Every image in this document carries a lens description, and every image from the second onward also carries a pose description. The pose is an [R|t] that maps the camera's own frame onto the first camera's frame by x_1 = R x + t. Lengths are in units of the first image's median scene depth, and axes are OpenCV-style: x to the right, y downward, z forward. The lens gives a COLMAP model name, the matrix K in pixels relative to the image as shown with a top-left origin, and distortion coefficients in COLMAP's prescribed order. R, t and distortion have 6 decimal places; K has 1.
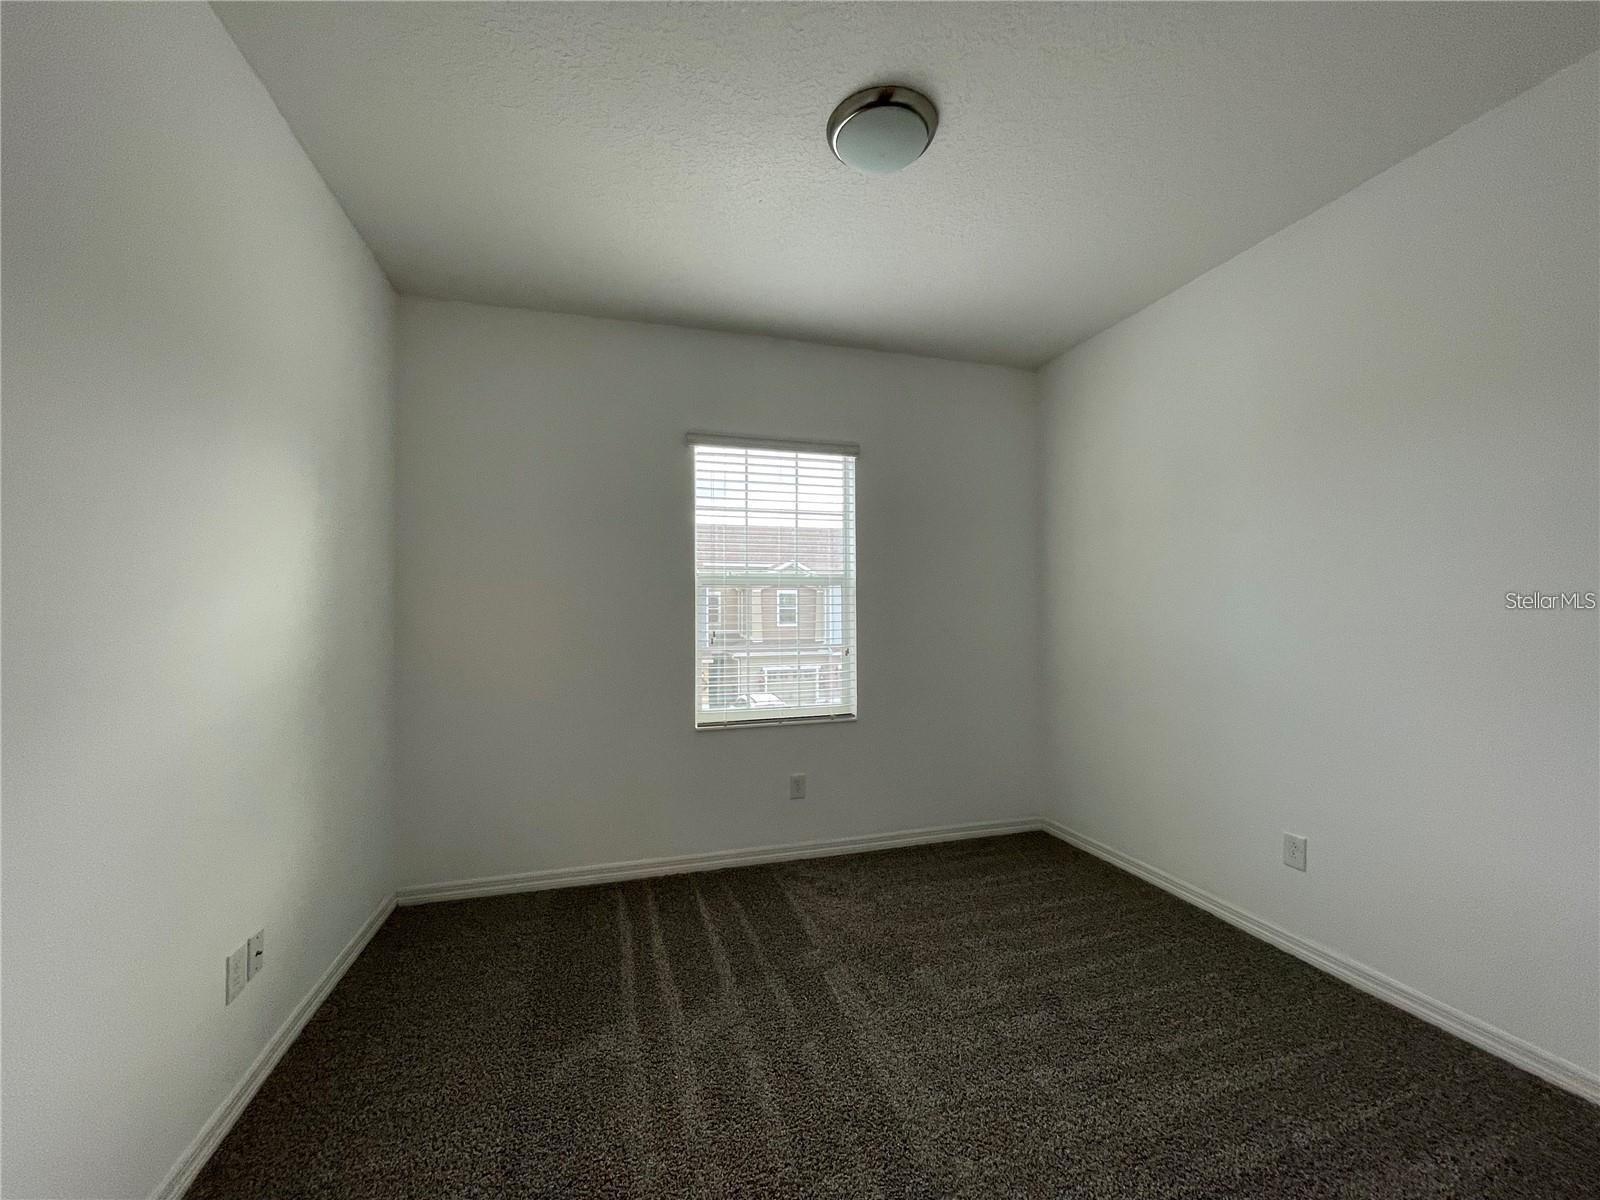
lens RADIAL K [[629.4, 0, 800.0], [0, 629.4, 600.0], [0, 0, 1]] dist [0.001065, -0.000034]
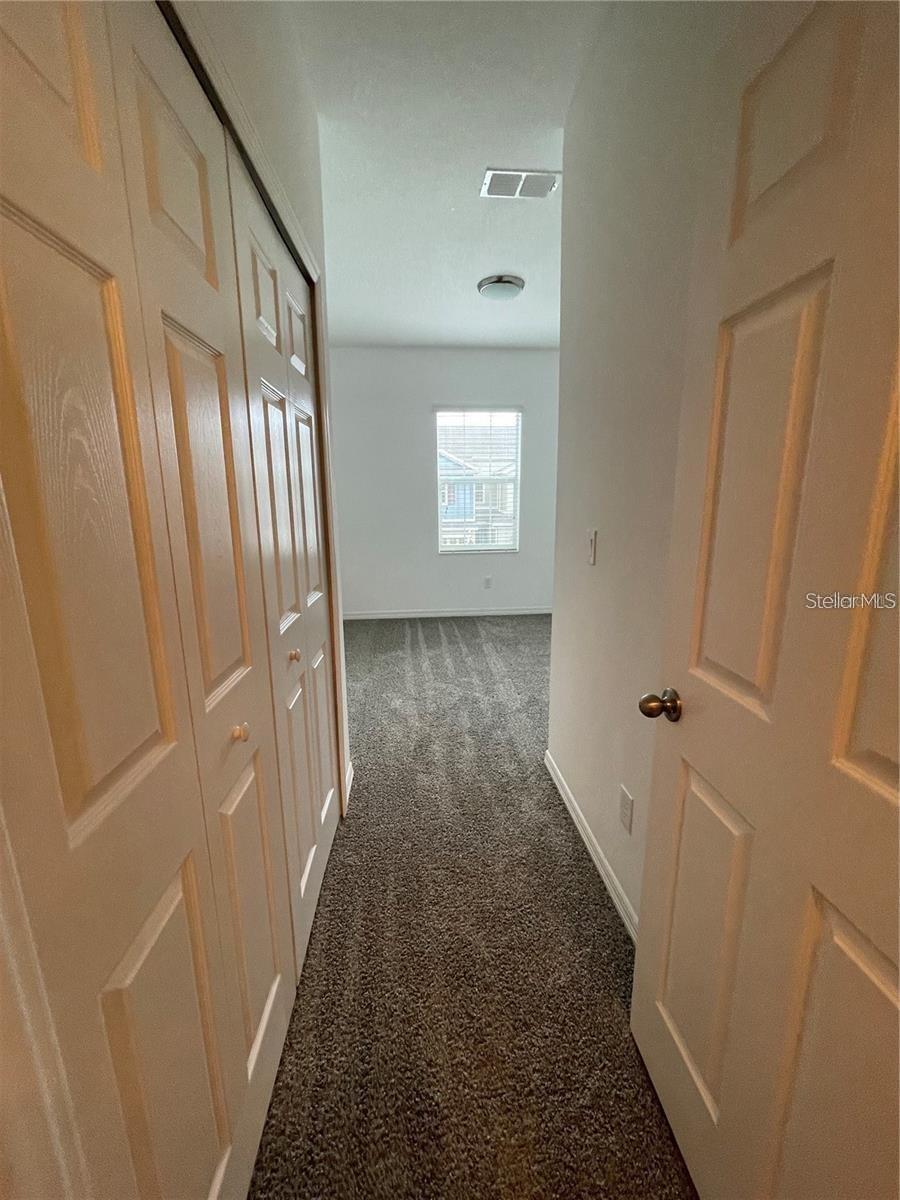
lens RADIAL K [[483.7, 0, 450.0], [0, 483.7, 600.0], [0, 0, 1]] dist [-0.000127, -0.000032]
pose [[0.977552, 0.049583, -0.204776, 0.289602], [-0.001207, 0.973217, 0.229886, -0.021625], [0.210690, -0.224478, 0.951430, -0.800381]]
